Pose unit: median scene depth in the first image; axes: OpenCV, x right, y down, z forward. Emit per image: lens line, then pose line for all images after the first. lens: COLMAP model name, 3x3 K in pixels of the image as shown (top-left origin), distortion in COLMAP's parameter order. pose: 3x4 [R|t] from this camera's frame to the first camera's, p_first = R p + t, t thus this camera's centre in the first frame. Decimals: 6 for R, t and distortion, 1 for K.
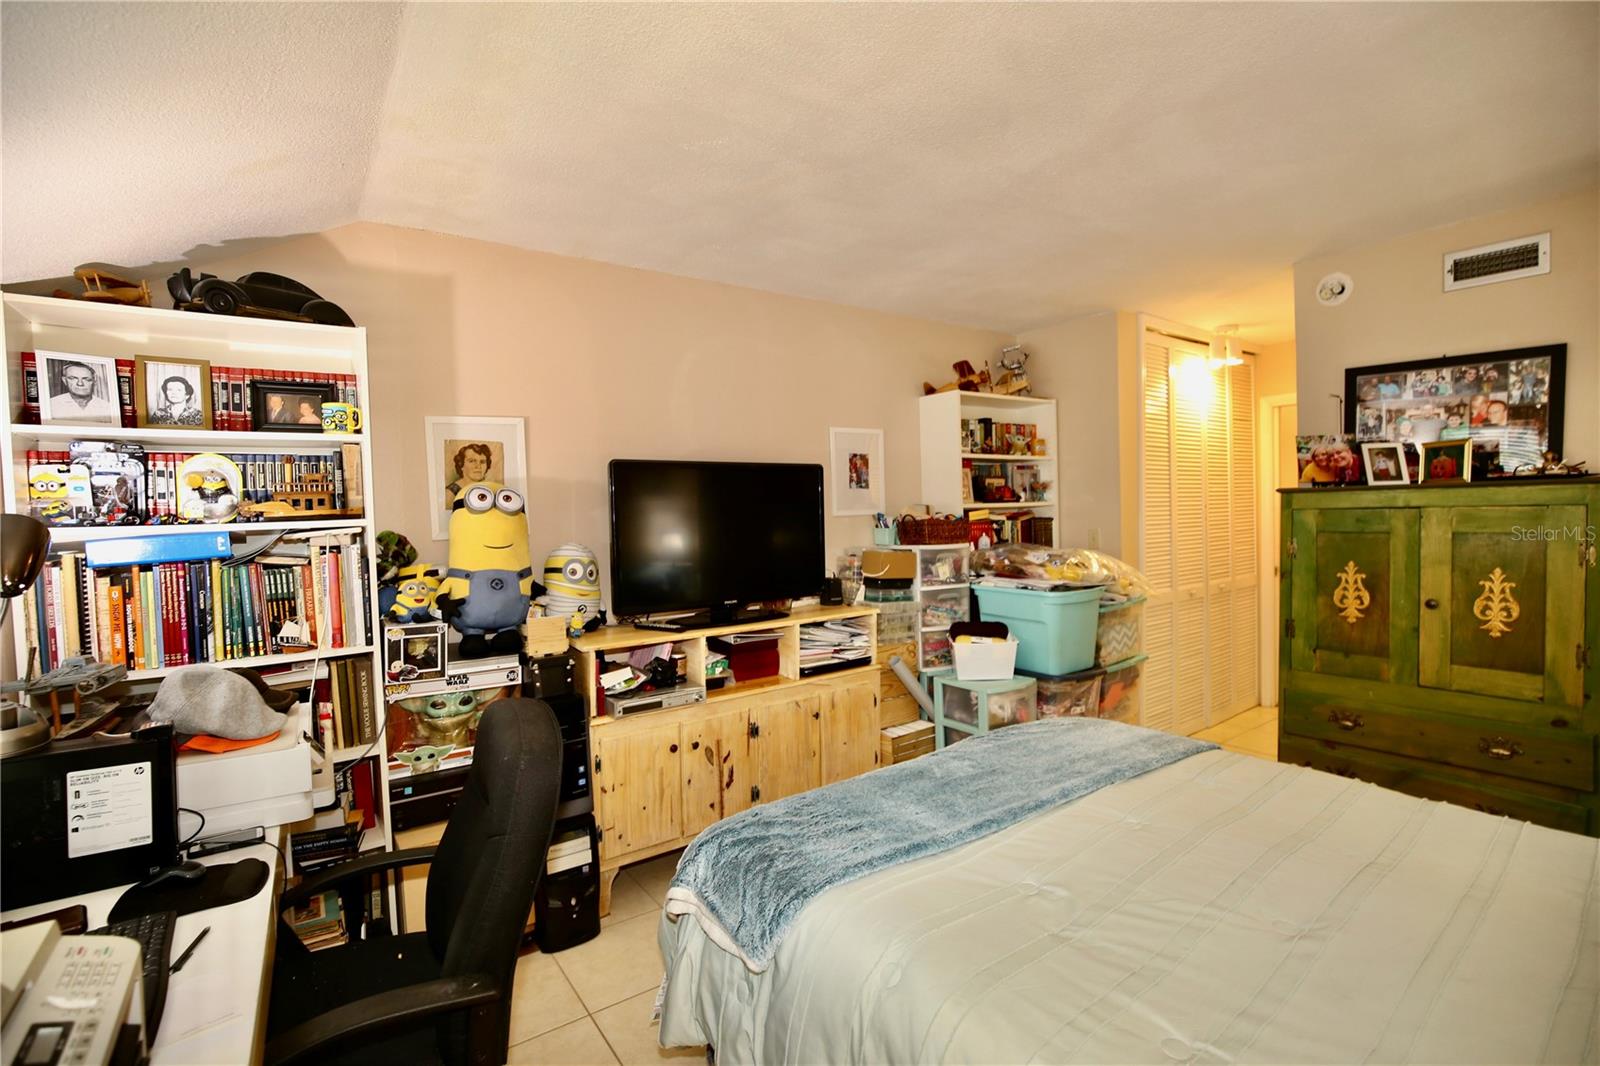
lens RADIAL K [[731.2, 0, 800.0], [0, 731.2, 533.0], [0, 0, 1]] dist [-0.038150, -0.000336]
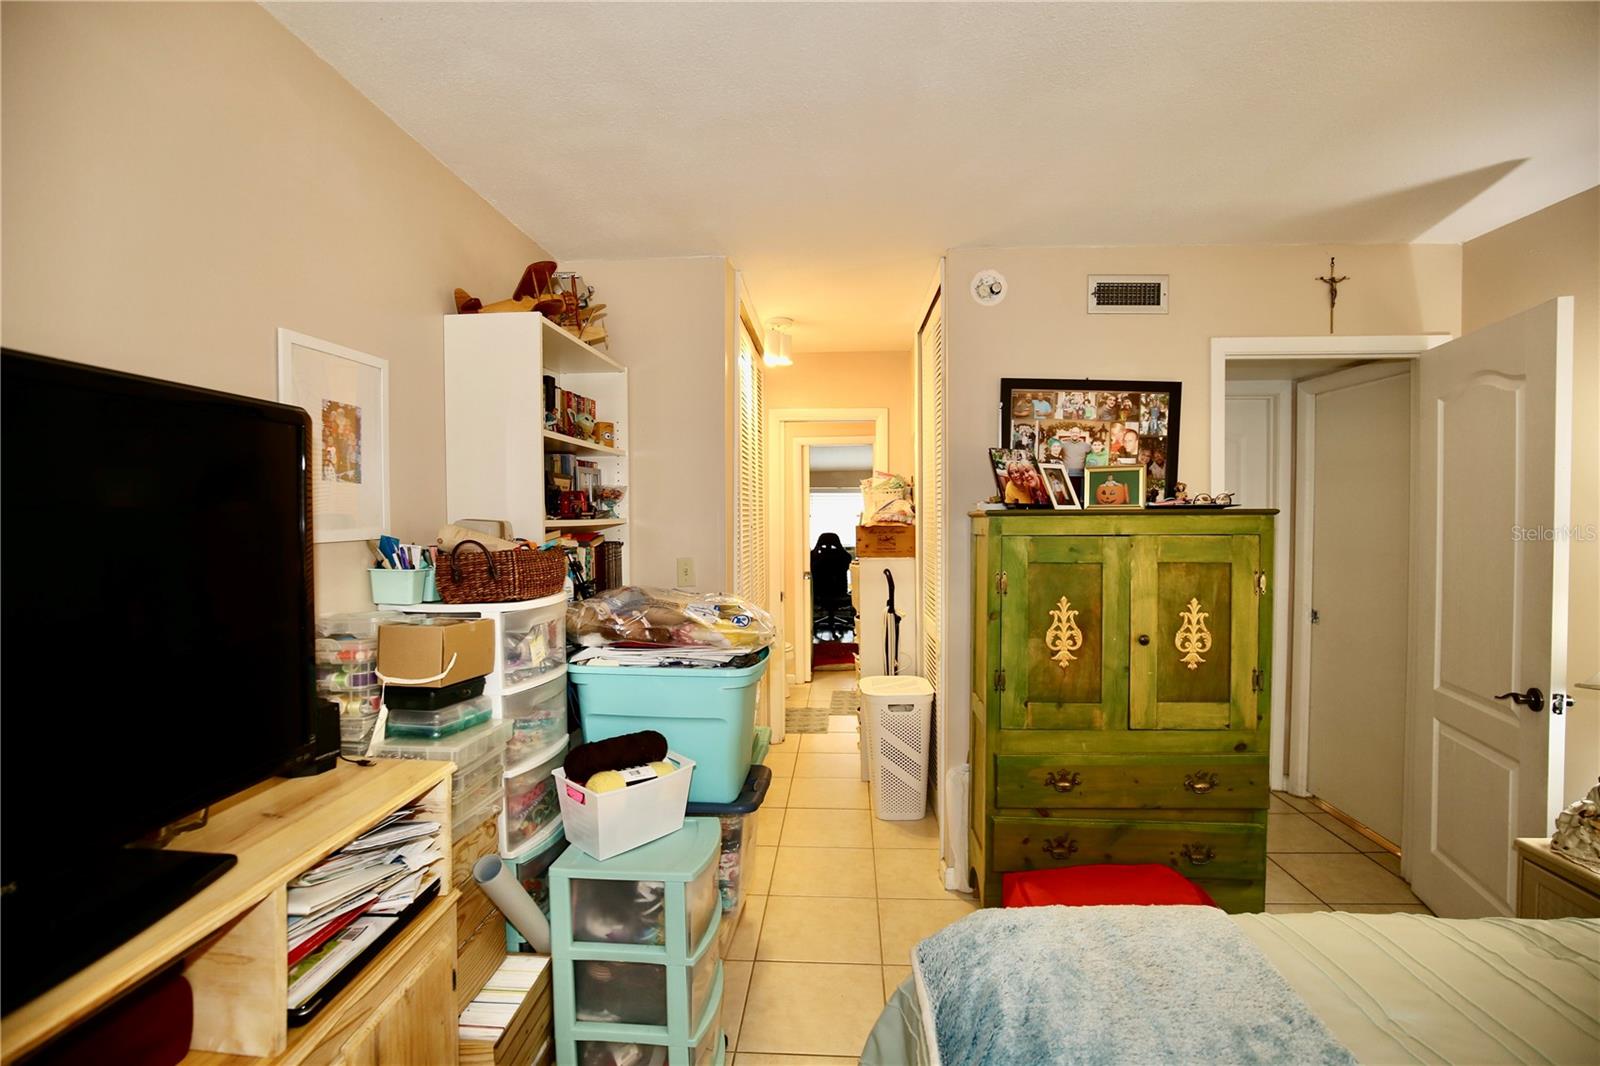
lens RADIAL K [[731.2, 0, 800.0], [0, 731.2, 533.0], [0, 0, 1]] dist [-0.038150, -0.000336]
pose [[0.623930, 0.003749, 0.781471, -0.118822], [0.008942, 0.999889, -0.011936, -0.029637], [-0.781429, 0.014435, 0.623827, 0.692812]]
